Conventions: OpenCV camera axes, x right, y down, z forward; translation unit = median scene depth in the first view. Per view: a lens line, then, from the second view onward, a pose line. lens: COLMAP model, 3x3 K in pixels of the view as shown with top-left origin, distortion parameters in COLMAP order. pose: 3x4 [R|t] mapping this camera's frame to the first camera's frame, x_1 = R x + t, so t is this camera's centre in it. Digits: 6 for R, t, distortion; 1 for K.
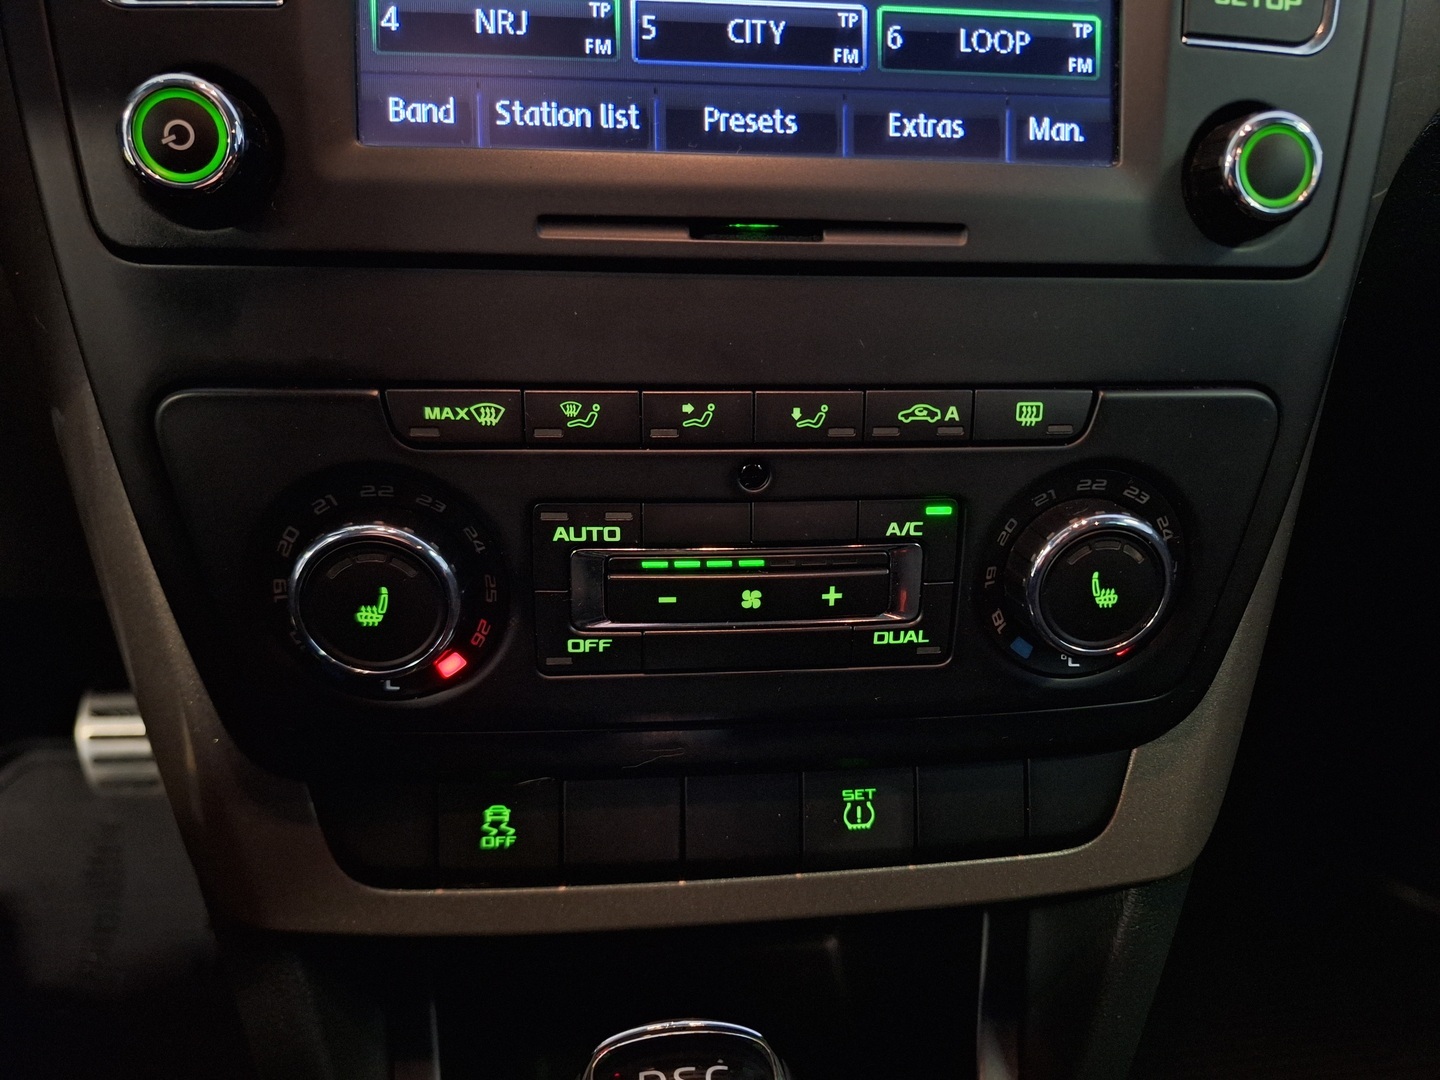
lens RADIAL K [[1000.8, 0, 719.7], [0, 1000.8, 547.2], [0, 0, 1]] dist [0.053975, -0.062852]
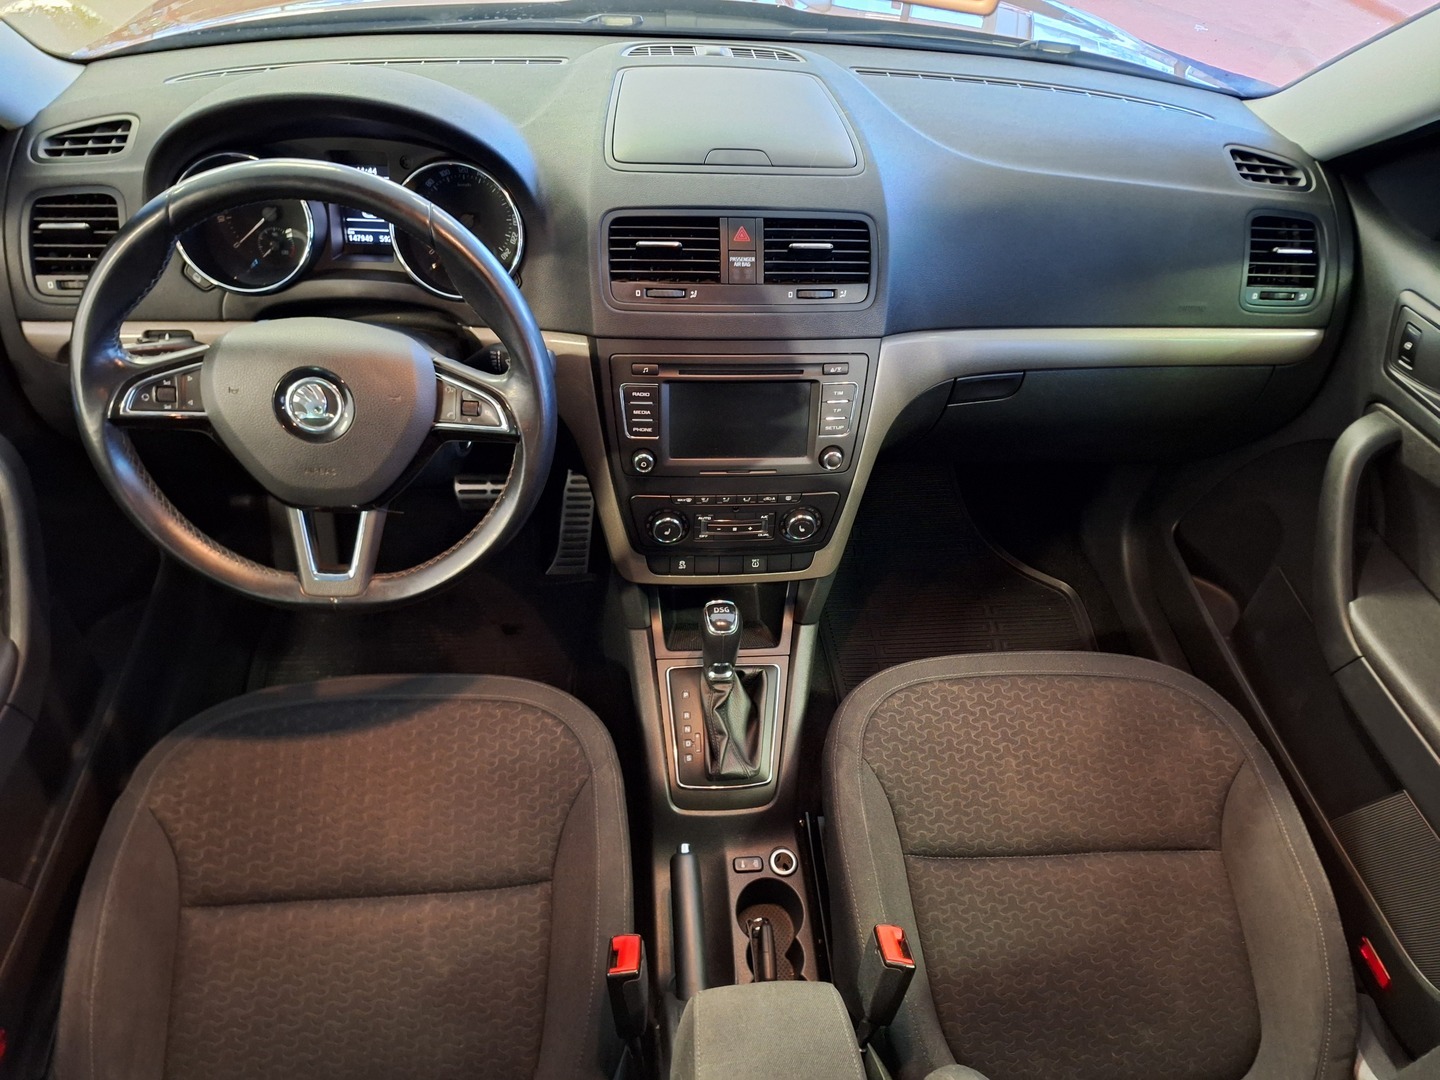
lens RADIAL K [[1000.8, 0, 738.1], [0, 1000.8, 561.3], [0, 0, 1]] dist [0.053975, -0.062852]
pose [[0.998974, 0.035479, 0.028154, -0.097483], [-0.043242, 0.932028, 0.359796, -1.782630], [-0.013476, -0.360644, 0.932606, -4.203888]]
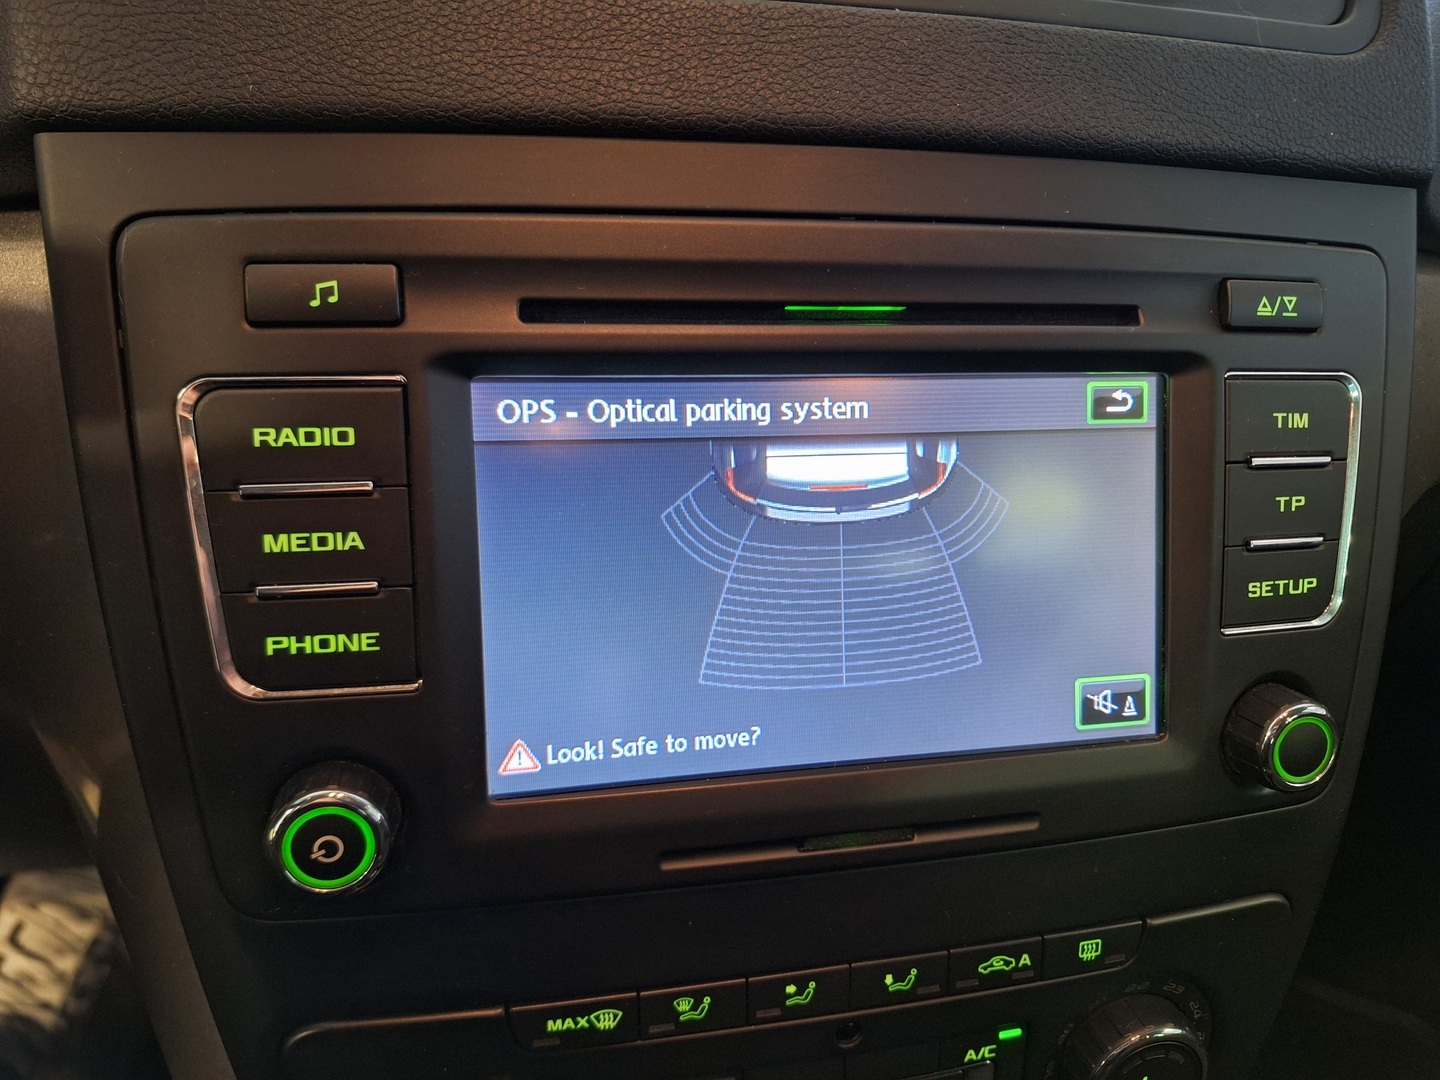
lens RADIAL K [[1000.8, 0, 750.0], [0, 1000.8, 543.1], [0, 0, 1]] dist [0.053975, -0.062852]
pose [[0.994320, -0.019856, 0.104560, -0.178356], [0.019059, 0.999781, 0.008616, -0.623821], [-0.104708, -0.006574, 0.994481, -0.063531]]
